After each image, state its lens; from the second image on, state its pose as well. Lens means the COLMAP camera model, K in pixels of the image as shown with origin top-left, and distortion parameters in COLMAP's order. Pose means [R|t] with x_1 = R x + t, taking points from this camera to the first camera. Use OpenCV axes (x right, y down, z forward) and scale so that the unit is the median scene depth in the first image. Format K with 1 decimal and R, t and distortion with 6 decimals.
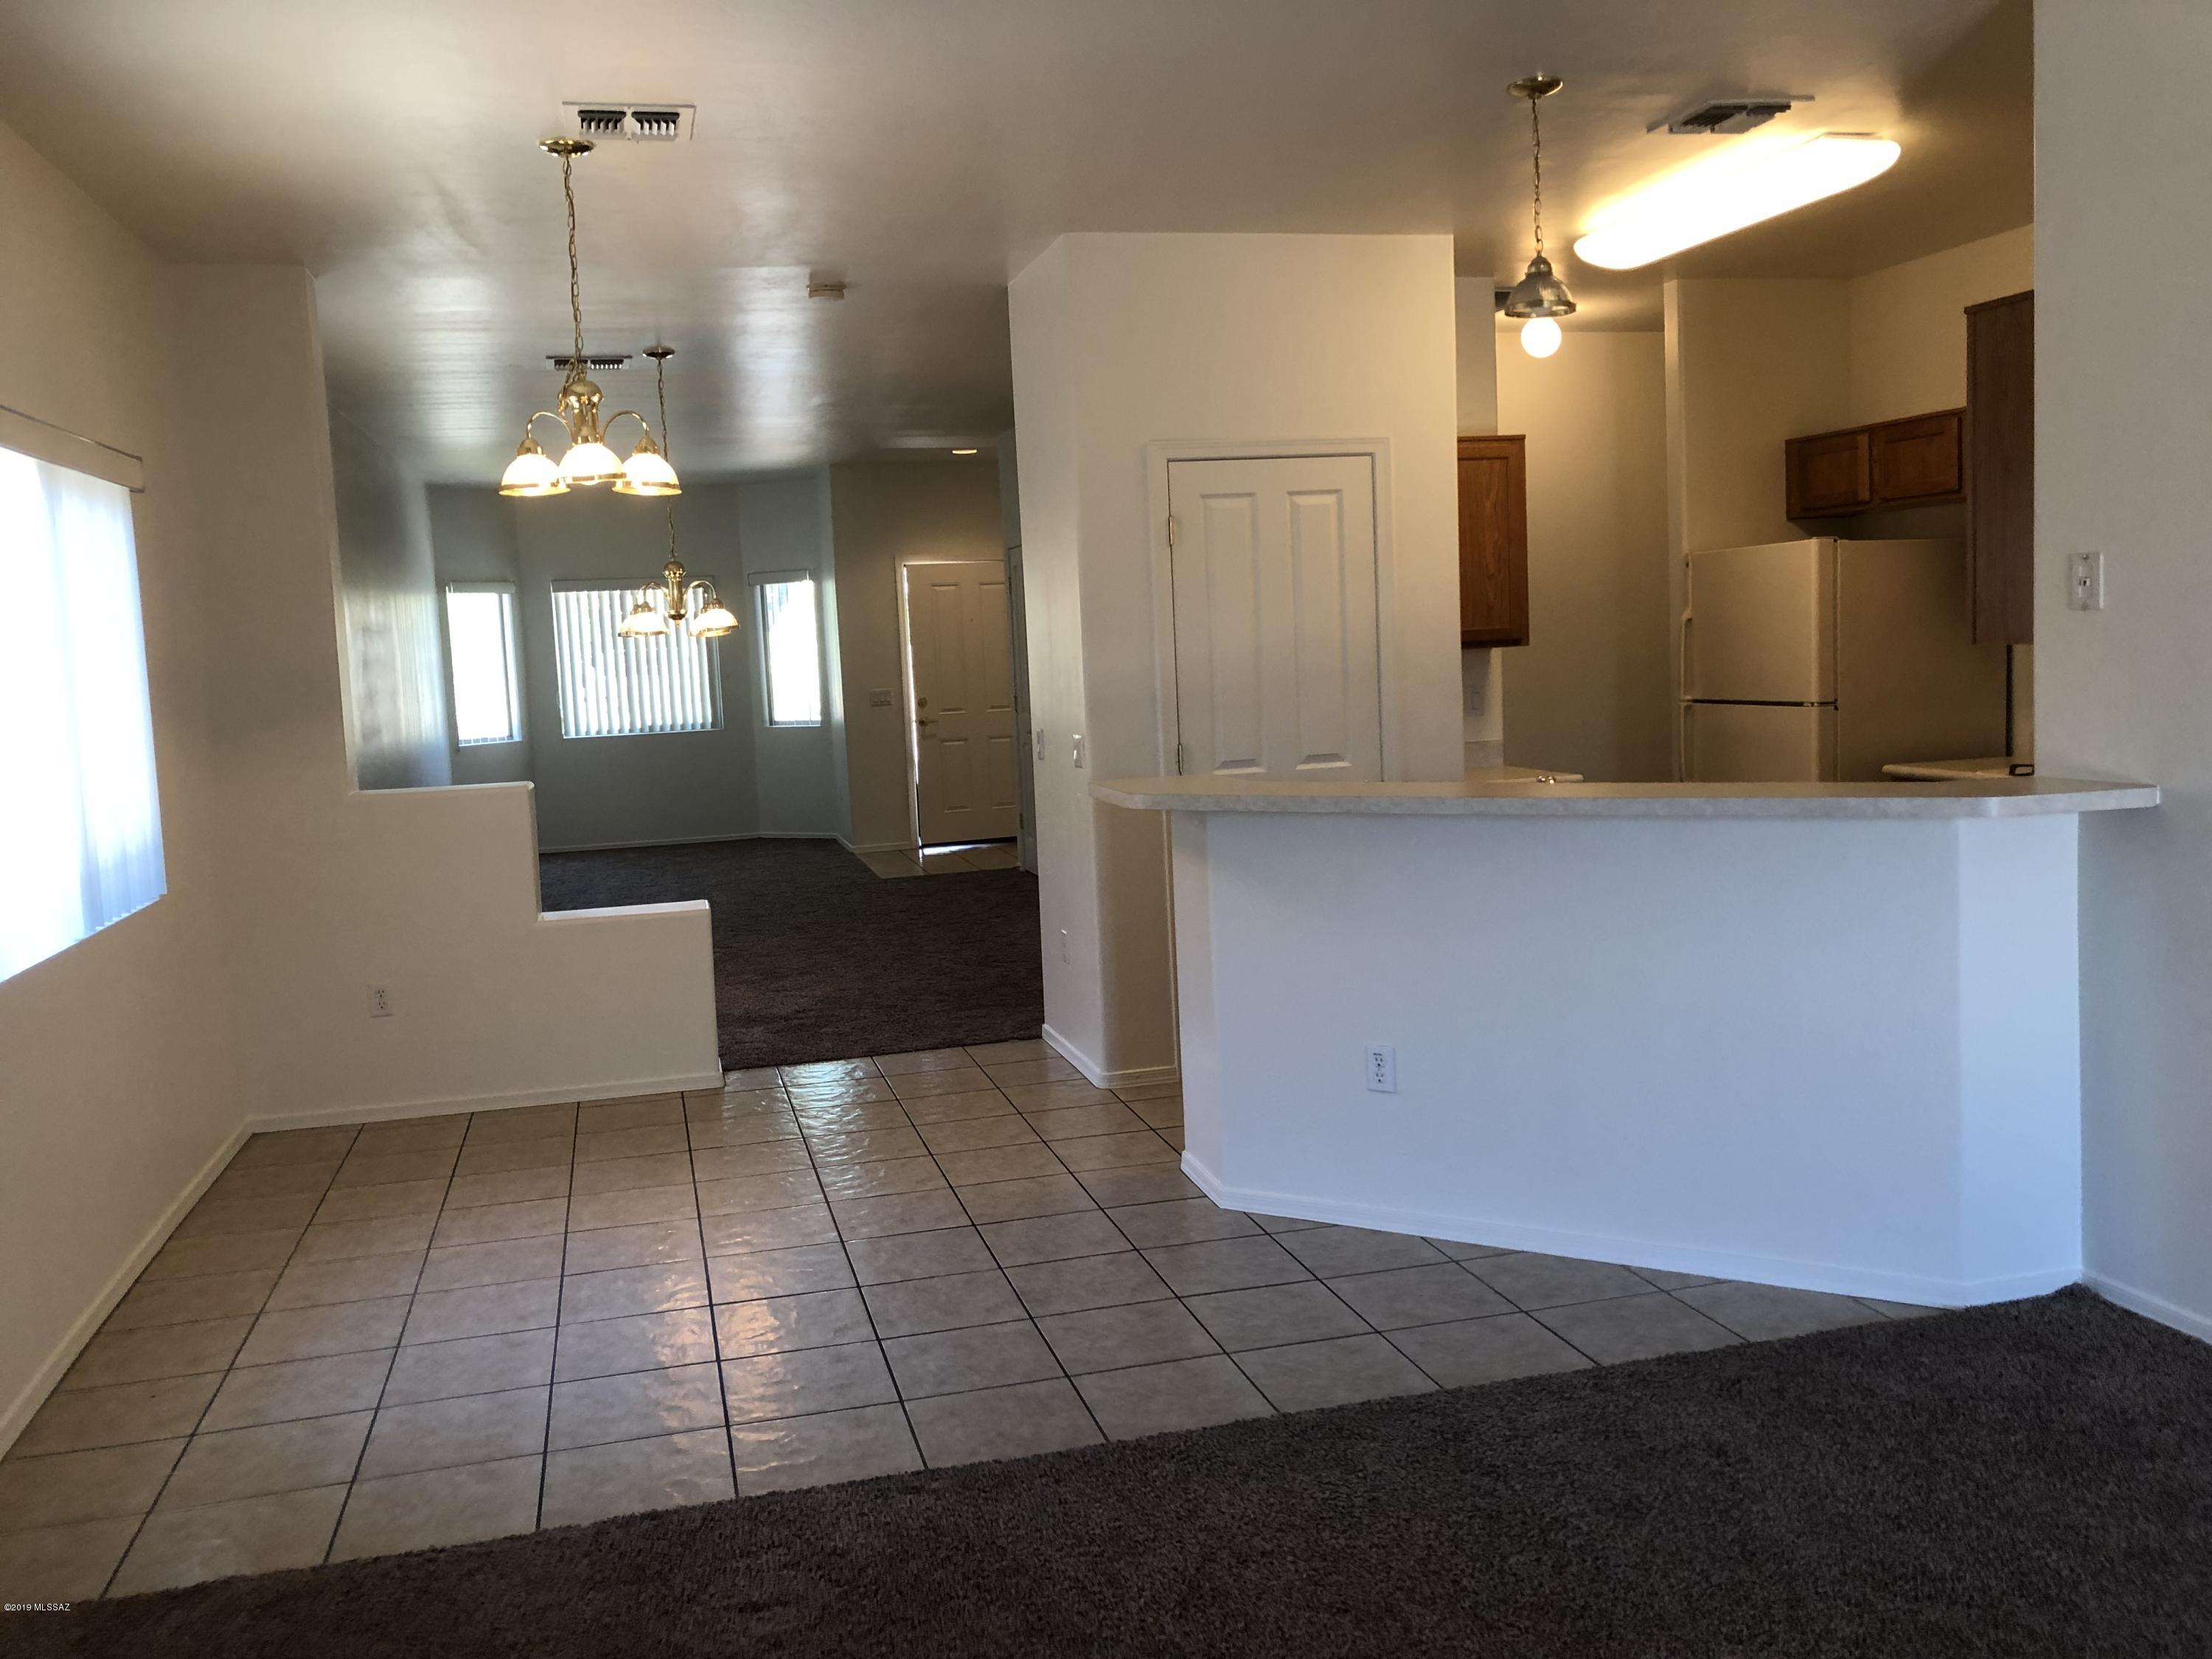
lens RADIAL K [[1821.0, 0, 1112.5], [0, 1821.0, 832.0], [0, 0, 1]] dist [0.049801, -0.046608]
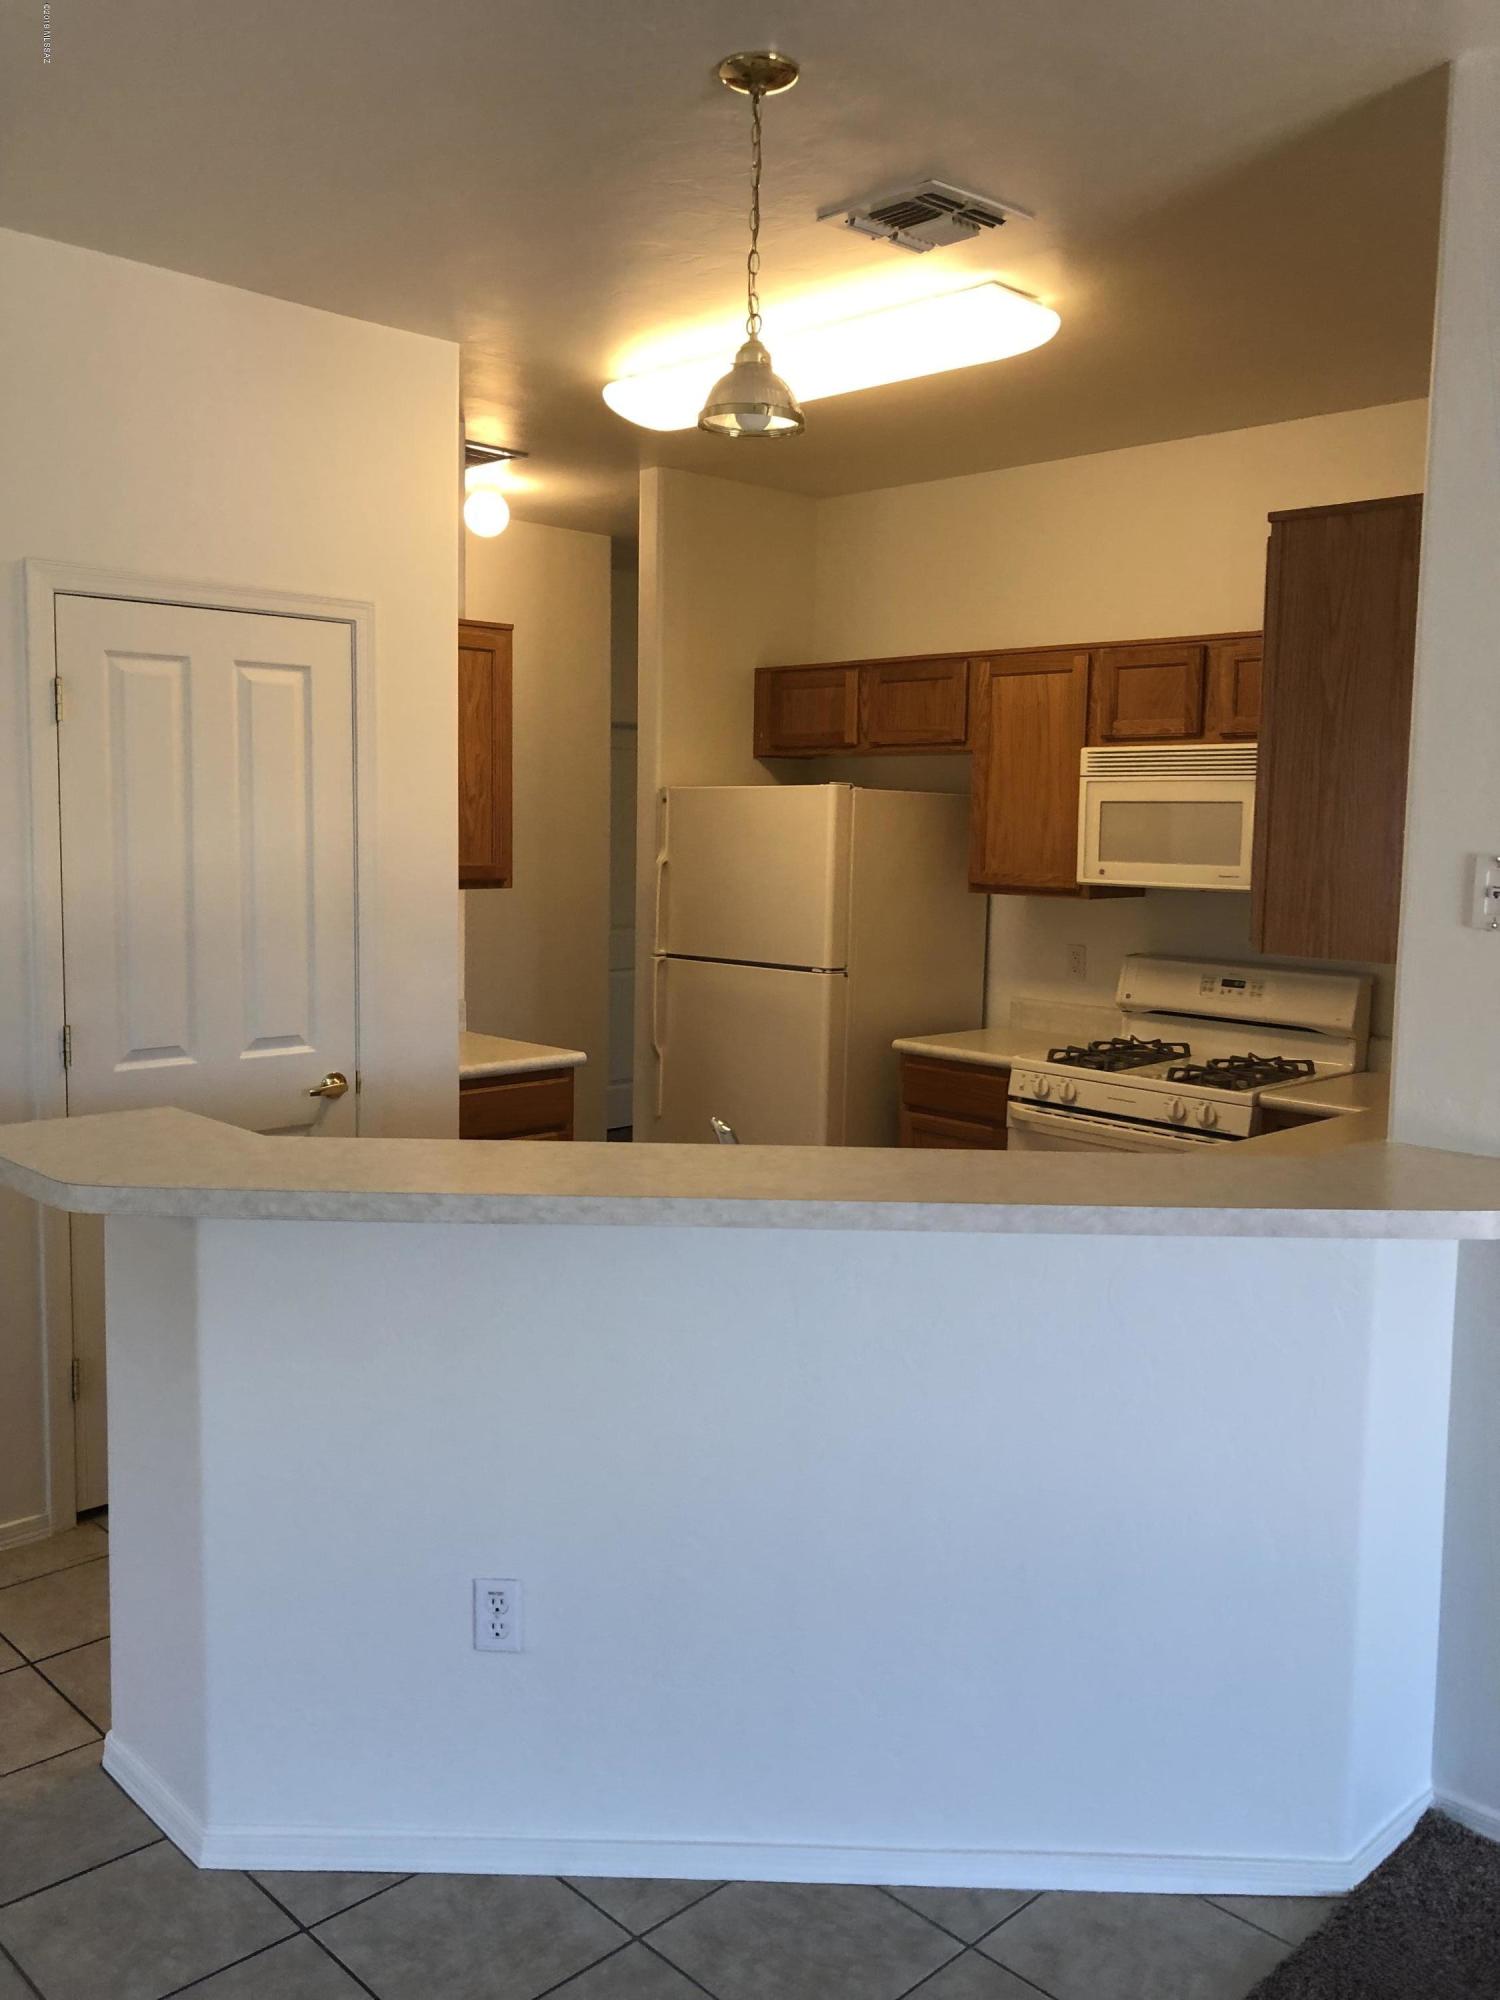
lens RADIAL K [[1646.4, 0, 750.0], [0, 1646.4, 1000.0], [0, 0, 1]] dist [0.049801, -0.046608]
pose [[0.870335, 0.006926, 0.492411, -0.041922], [-0.005038, 0.999974, -0.005160, -0.056248], [-0.492434, 0.002010, 0.870348, 0.360933]]
